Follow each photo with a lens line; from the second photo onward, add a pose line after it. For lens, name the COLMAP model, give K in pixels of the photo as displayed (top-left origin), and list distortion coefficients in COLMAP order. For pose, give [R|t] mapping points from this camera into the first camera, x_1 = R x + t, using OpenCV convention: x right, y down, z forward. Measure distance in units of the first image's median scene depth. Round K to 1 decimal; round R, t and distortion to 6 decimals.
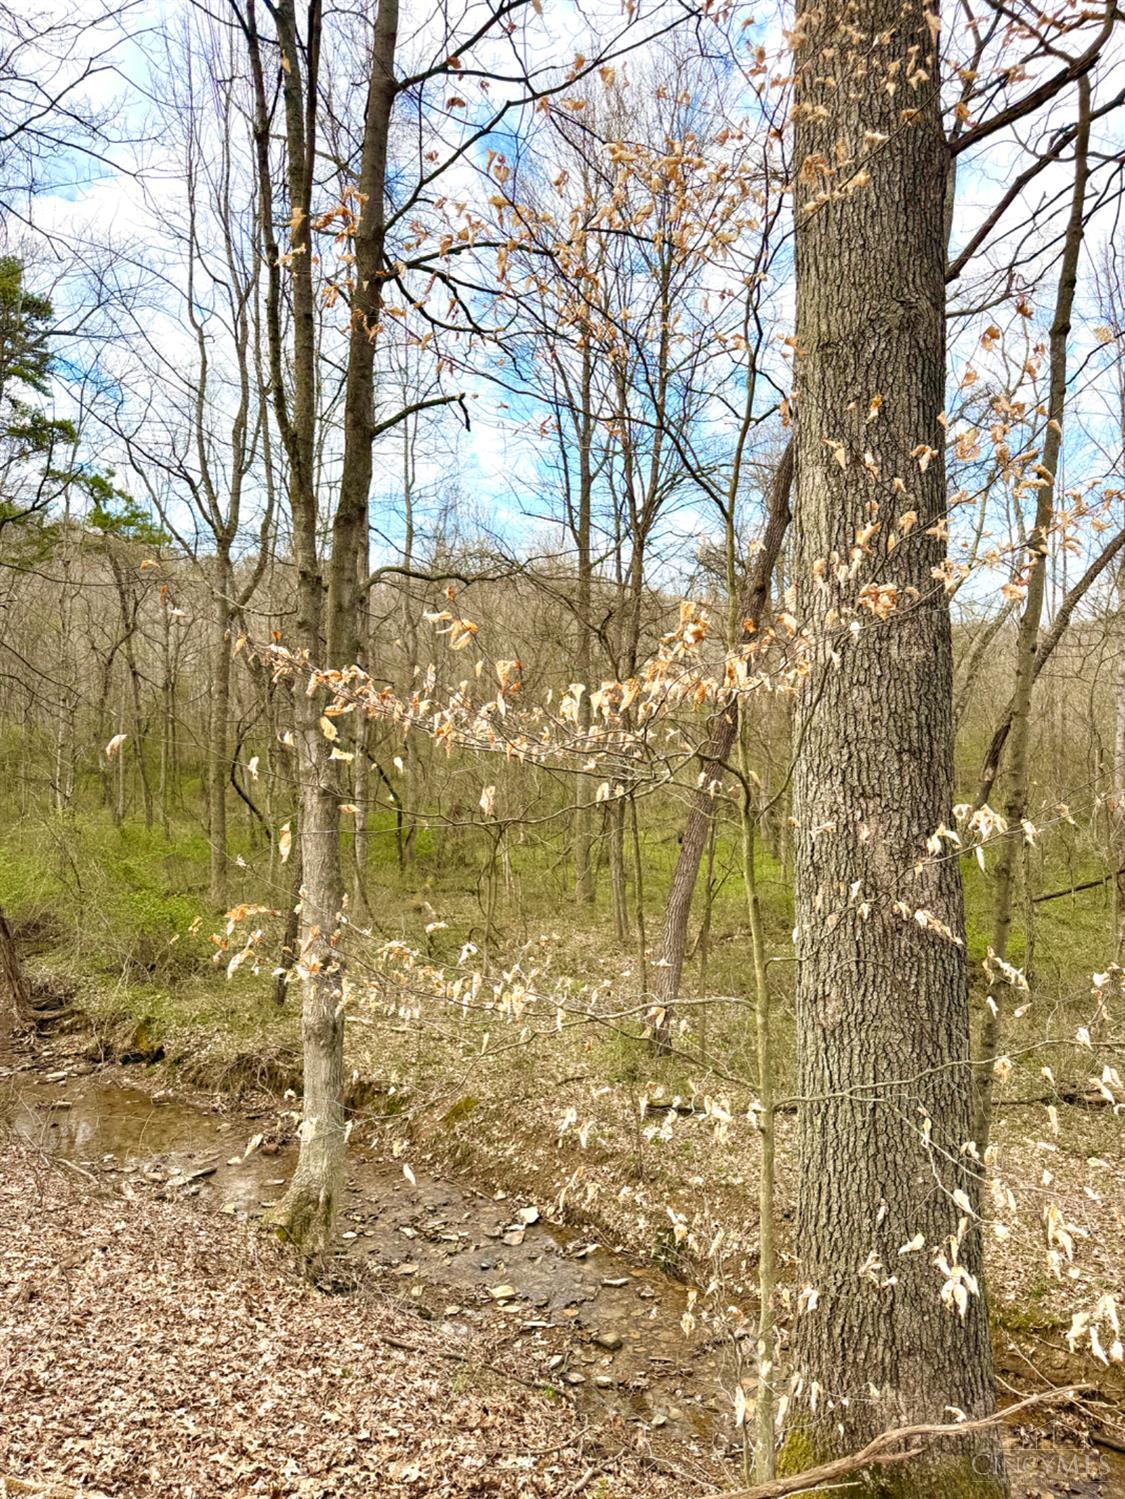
lens RADIAL K [[1052.6, 0, 562.5], [0, 1052.6, 749.5], [0, 0, 1]] dist [0.097372, -0.163343]
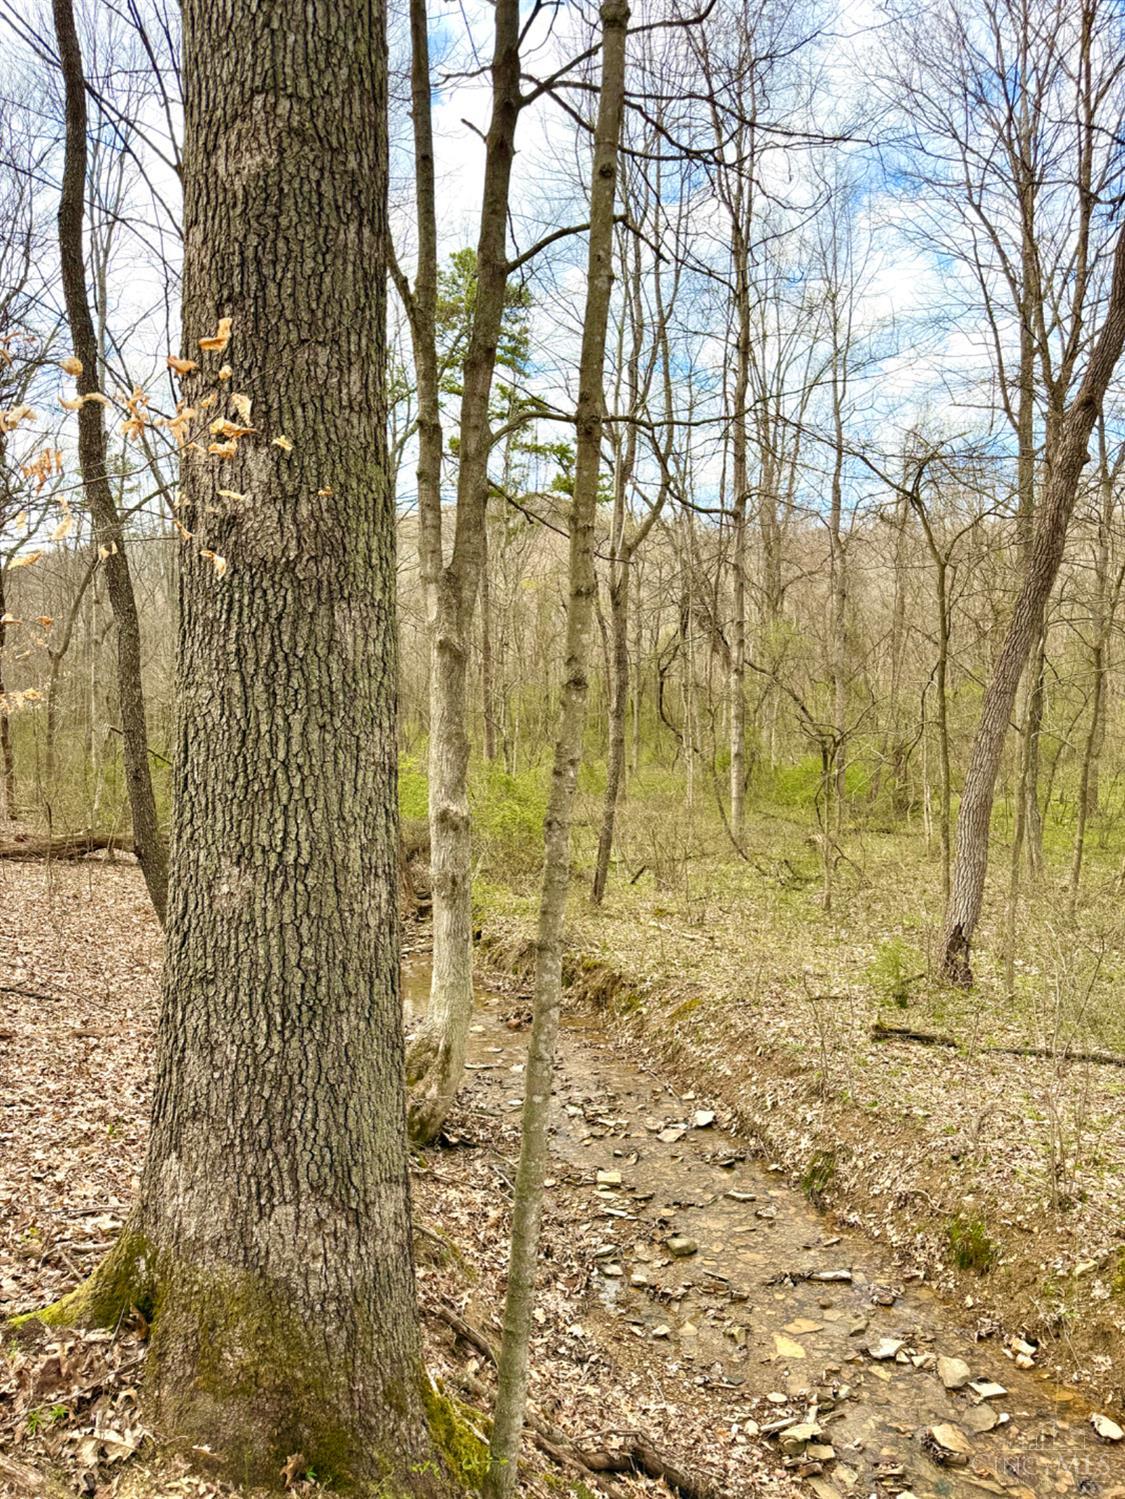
lens RADIAL K [[1052.6, 0, 562.5], [0, 1052.6, 749.5], [0, 0, 1]] dist [0.097372, -0.163343]
pose [[0.876649, -0.002721, -0.481122, 0.316683], [0.017394, 0.999510, 0.026041, 0.105372], [0.480815, -0.031198, 0.876267, 0.172787]]
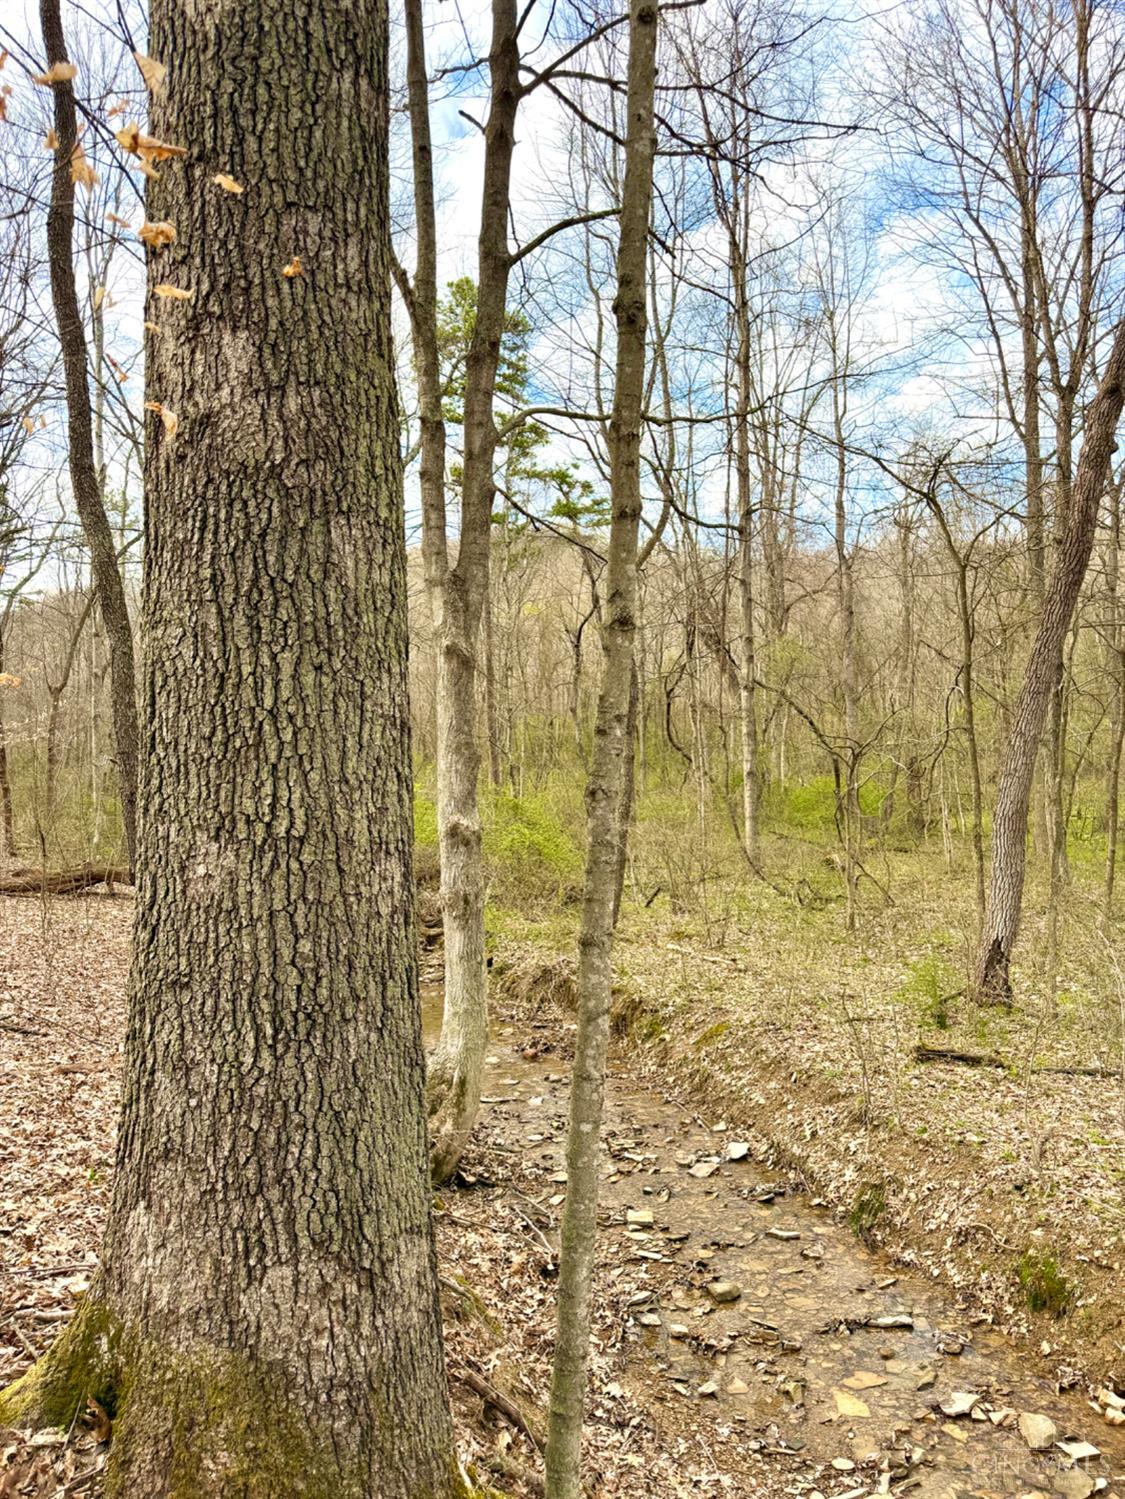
lens RADIAL K [[1055.5, 0, 558.8], [0, 1055.5, 743.6], [0, 0, 1]] dist [0.061824, -0.086672]
pose [[0.873008, -0.038781, -0.486162, 0.284222], [0.039354, 0.999184, -0.009036, 0.124374], [0.486116, -0.011244, 0.873822, 0.210581]]
